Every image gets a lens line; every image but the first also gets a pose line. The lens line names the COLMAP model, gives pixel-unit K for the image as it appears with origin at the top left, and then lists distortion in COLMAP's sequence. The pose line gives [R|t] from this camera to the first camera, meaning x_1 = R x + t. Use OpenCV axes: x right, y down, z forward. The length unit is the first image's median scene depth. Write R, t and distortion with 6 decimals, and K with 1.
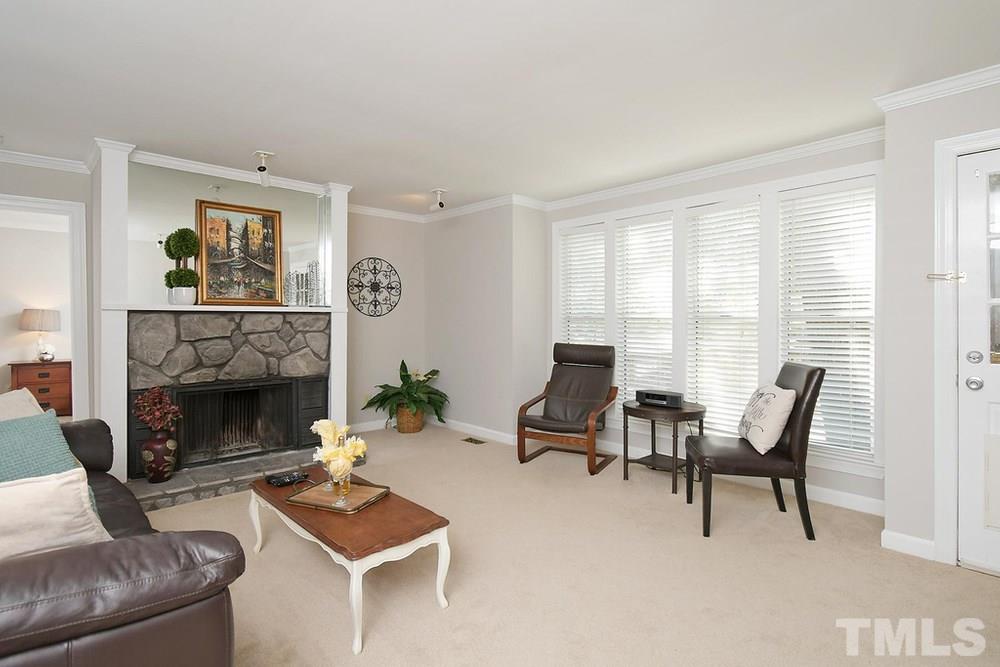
lens RADIAL K [[456.5, 0, 505.3], [0, 456.5, 320.2], [0, 0, 1]] dist [-0.000957, -0.000472]
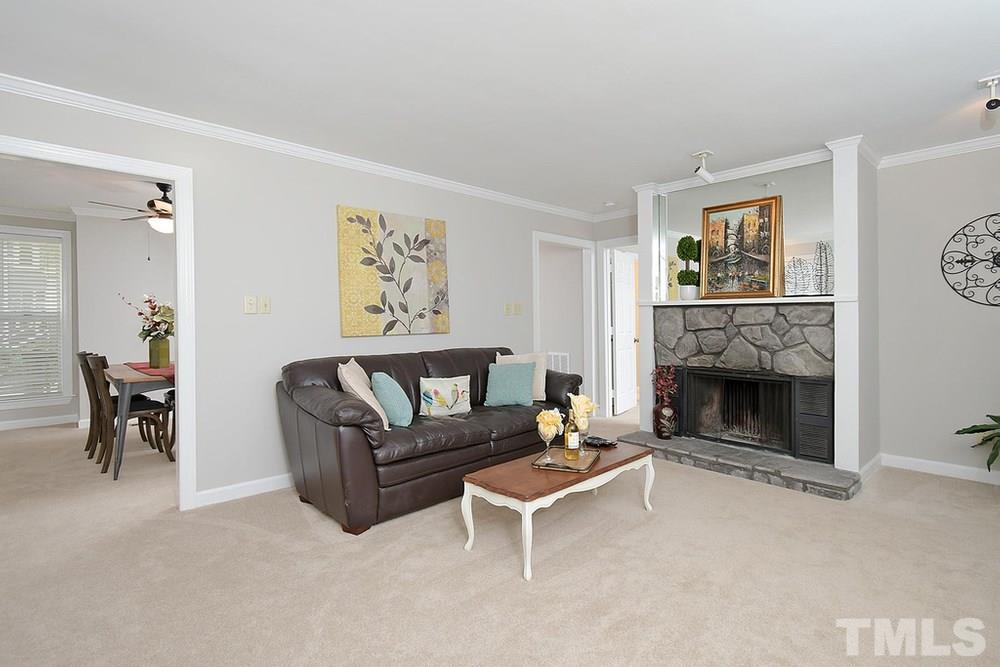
lens RADIAL K [[456.5, 0, 505.3], [0, 456.5, 320.2], [0, 0, 1]] dist [-0.000957, -0.000472]
pose [[0.082432, 0.007018, -0.996572, 0.415590], [0.000023, 0.999975, 0.007044, 0.009876], [0.996597, -0.000603, 0.082430, 0.387080]]
